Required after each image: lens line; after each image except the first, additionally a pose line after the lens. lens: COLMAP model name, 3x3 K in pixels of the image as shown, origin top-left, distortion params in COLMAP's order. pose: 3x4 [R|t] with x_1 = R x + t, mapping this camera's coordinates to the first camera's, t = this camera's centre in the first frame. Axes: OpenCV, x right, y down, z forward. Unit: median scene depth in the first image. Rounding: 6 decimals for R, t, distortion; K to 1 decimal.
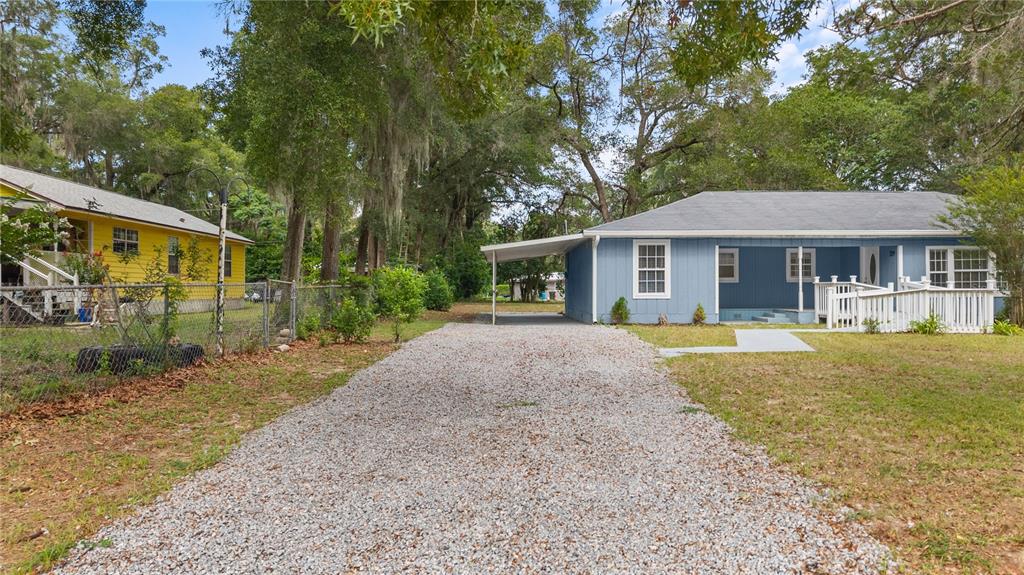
lens RADIAL K [[672.0, 0, 512.0], [0, 672.0, 287.5], [0, 0, 1]] dist [-0.000793, -0.006328]
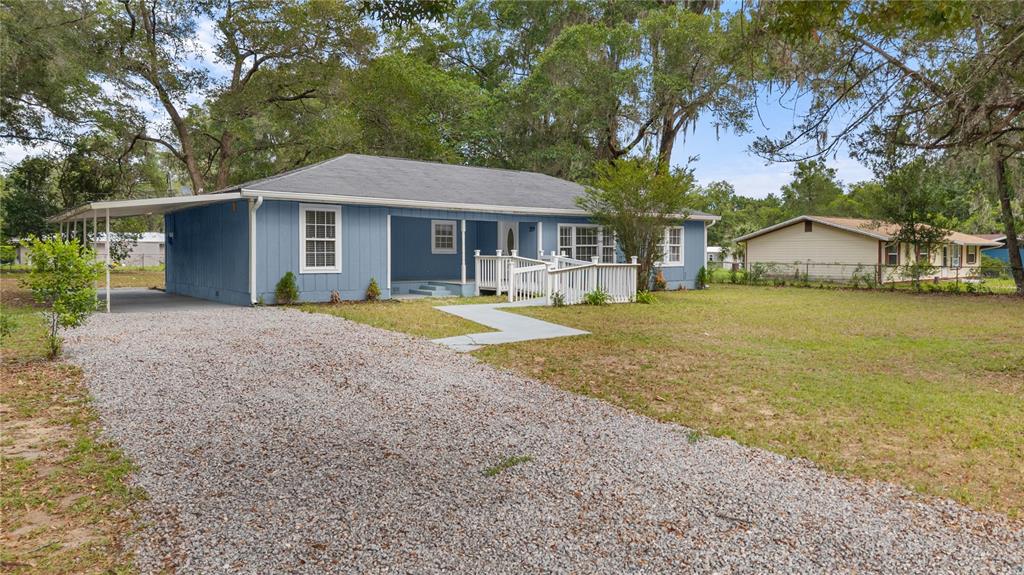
lens RADIAL K [[671.7, 0, 514.7], [0, 671.7, 267.4], [0, 0, 1]] dist [0.000235, -0.001456]
pose [[0.779223, -0.007051, 0.626707, -0.138091], [-0.009527, 0.999688, 0.023092, -0.013286], [-0.626674, -0.023964, 0.778913, 0.172919]]
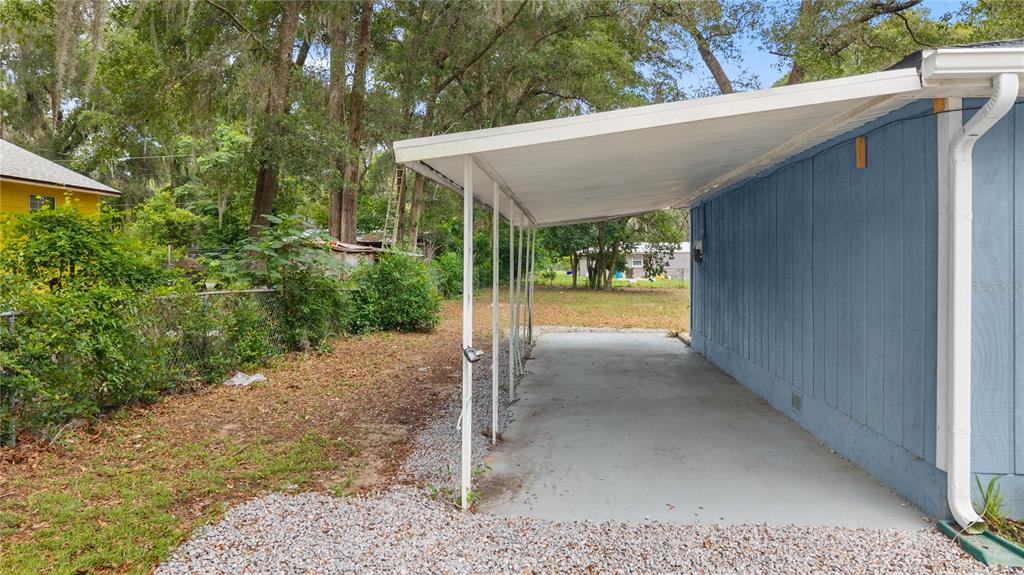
lens RADIAL K [[671.7, 0, 514.7], [0, 671.7, 267.4], [0, 0, 1]] dist [0.000235, -0.001456]
pose [[0.995509, 0.008217, -0.094311, 0.008051], [-0.006539, 0.999815, 0.018084, -0.025910], [0.094442, -0.017386, 0.995379, 0.784635]]
